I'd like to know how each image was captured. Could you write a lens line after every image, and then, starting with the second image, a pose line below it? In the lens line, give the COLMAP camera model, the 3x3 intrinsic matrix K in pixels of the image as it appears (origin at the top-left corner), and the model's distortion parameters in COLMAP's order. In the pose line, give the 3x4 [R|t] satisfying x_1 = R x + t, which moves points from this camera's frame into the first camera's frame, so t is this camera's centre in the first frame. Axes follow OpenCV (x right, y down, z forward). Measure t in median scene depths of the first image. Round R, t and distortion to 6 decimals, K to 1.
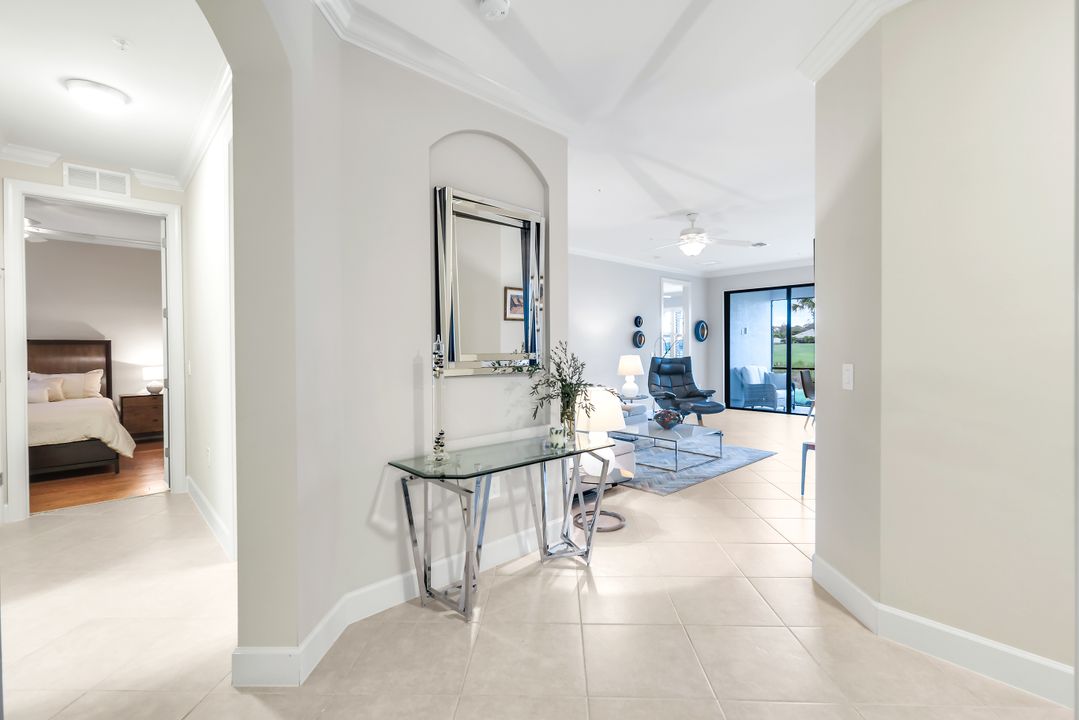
lens RADIAL K [[476.0, 0, 544.7], [0, 476.0, 360.0], [0, 0, 1]] dist [0.003542, 0.000225]
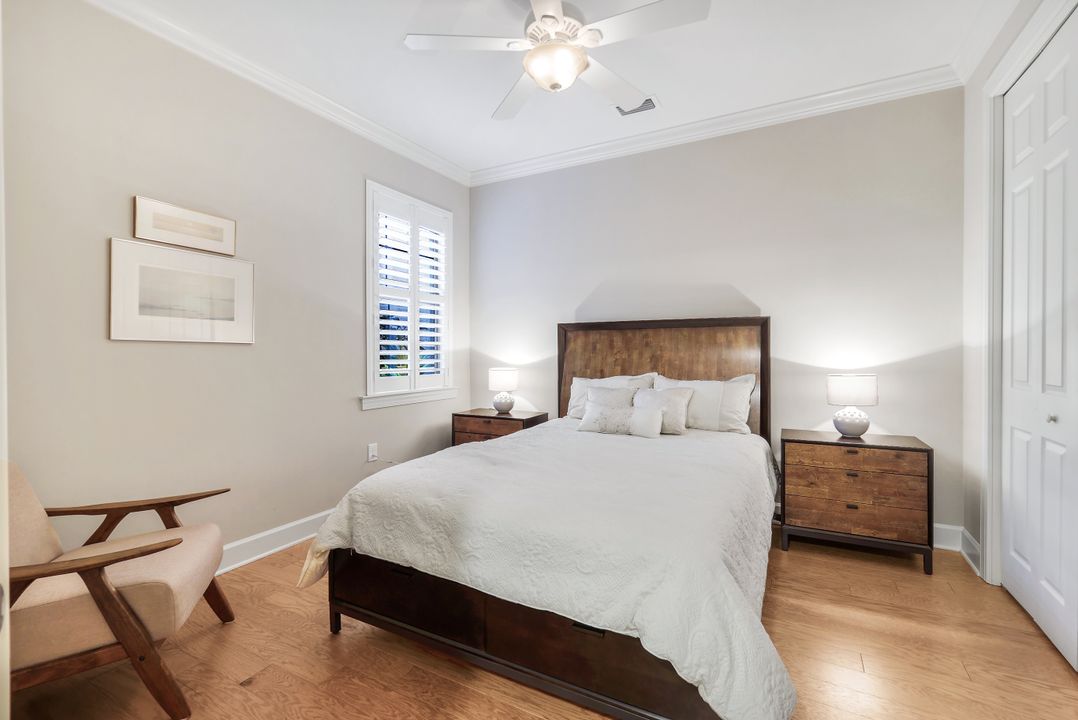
lens RADIAL K [[475.6, 0, 536.6], [0, 475.6, 359.2], [0, 0, 1]] dist [0.003542, 0.000225]
pose [[0.322089, 0.008165, -0.946674, -0.532748], [-0.021561, 0.999767, 0.001287, 0.007733], [0.946464, 0.019996, 0.322189, 0.628259]]
